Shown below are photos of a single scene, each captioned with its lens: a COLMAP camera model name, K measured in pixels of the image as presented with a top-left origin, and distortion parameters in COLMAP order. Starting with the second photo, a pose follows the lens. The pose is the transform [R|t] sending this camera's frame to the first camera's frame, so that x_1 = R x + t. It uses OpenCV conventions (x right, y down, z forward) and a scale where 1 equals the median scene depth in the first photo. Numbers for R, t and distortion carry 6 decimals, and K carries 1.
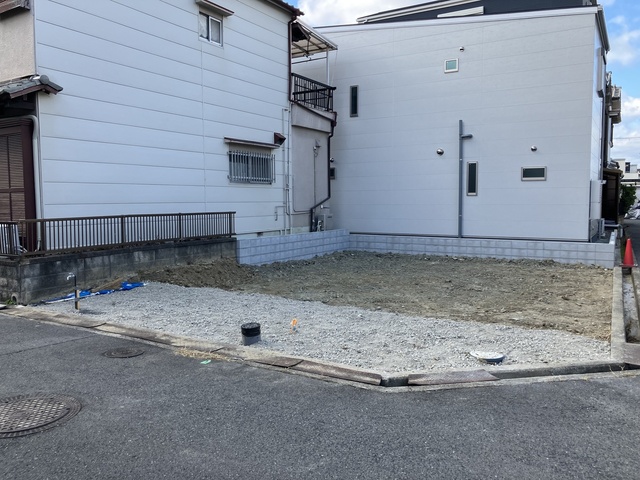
lens RADIAL K [[527.8, 0, 320.0], [0, 527.8, 240.0], [0, 0, 1]] dist [-0.014760, -0.006939]
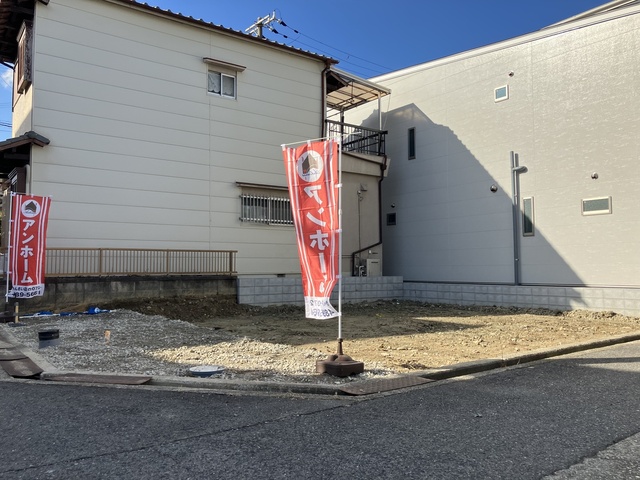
lens RADIAL K [[520.7, 0, 320.0], [0, 520.7, 240.0], [0, 0, 1]] dist [-0.008423, -0.006670]
pose [[0.923243, -0.018706, -0.383762, 0.320365], [-0.030420, 0.992120, -0.121544, 0.037330], [0.383011, 0.123889, 0.915398, 0.104295]]
